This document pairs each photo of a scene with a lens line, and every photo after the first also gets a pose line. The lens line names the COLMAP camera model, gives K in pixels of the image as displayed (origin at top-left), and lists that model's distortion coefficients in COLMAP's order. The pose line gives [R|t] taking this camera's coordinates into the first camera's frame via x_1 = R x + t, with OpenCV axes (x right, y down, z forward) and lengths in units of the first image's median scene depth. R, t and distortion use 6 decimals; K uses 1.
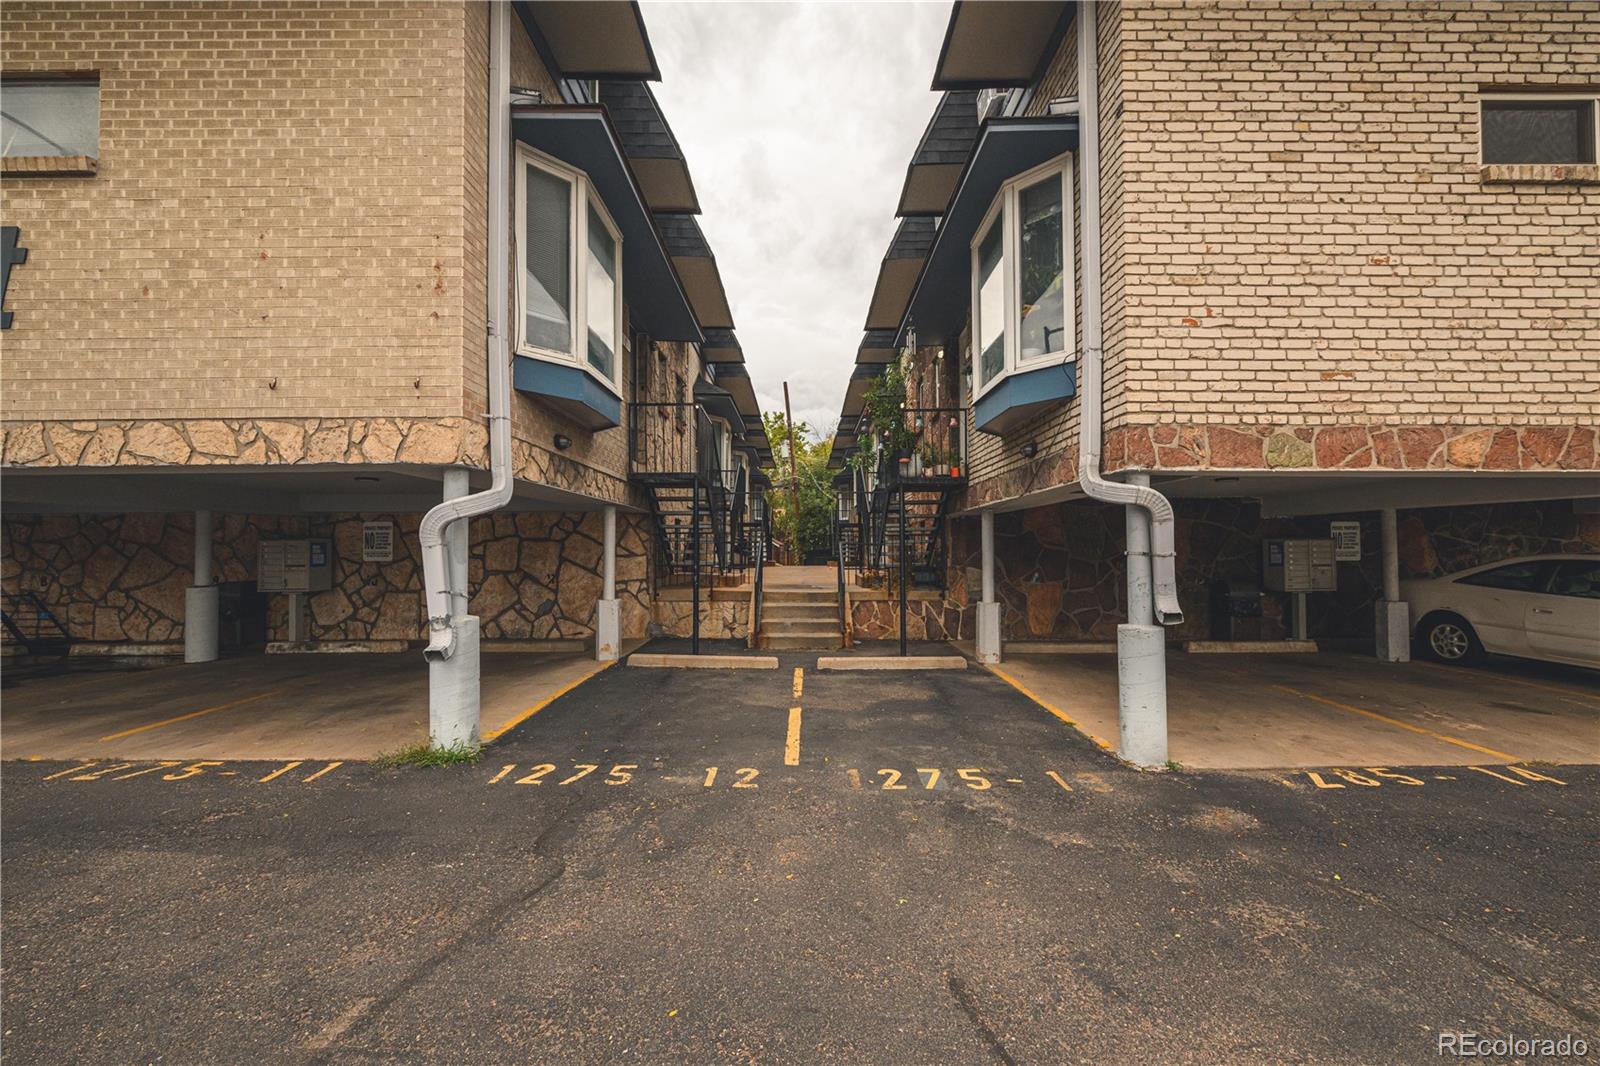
lens RADIAL K [[629.0, 0, 803.8], [0, 629.0, 536.0], [0, 0, 1]] dist [0.000747, -0.000266]
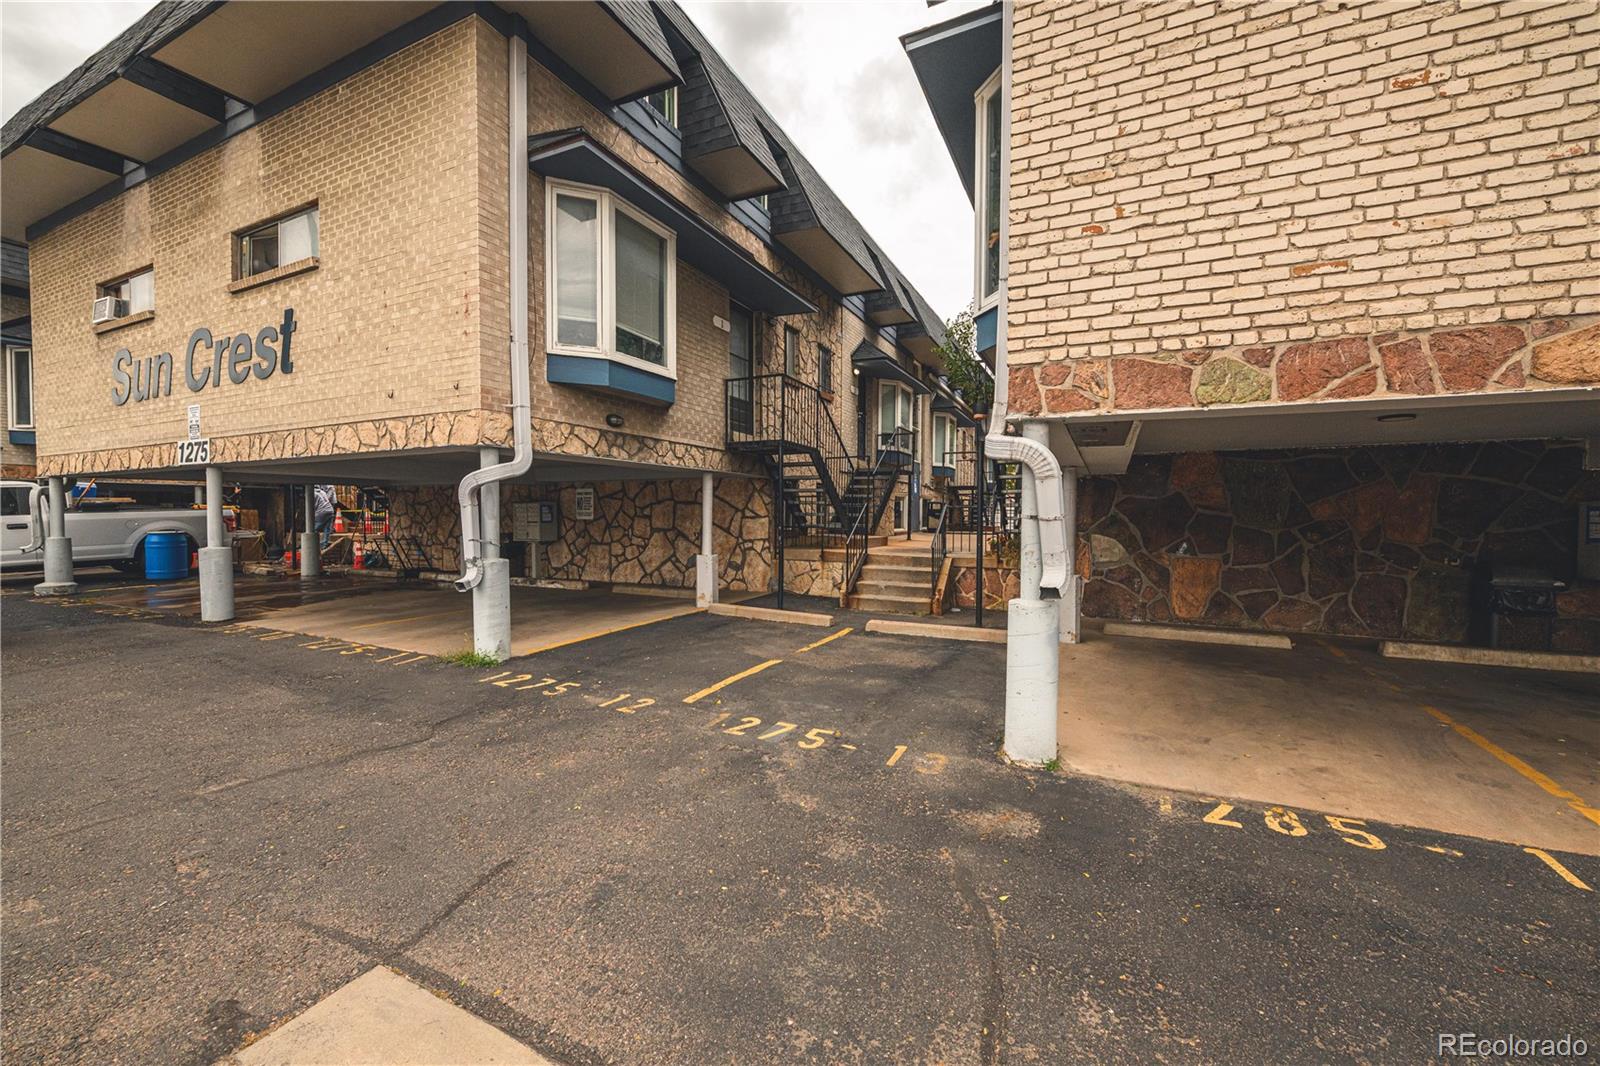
lens RADIAL K [[630.9, 0, 800.0], [0, 630.9, 533.0], [0, 0, 1]] dist [0.000411, -0.000363]
pose [[0.897406, 0.020953, -0.440707, 0.643741], [0.001975, 0.998671, 0.051503, 0.005089], [0.441200, -0.047089, 0.896172, 0.093651]]
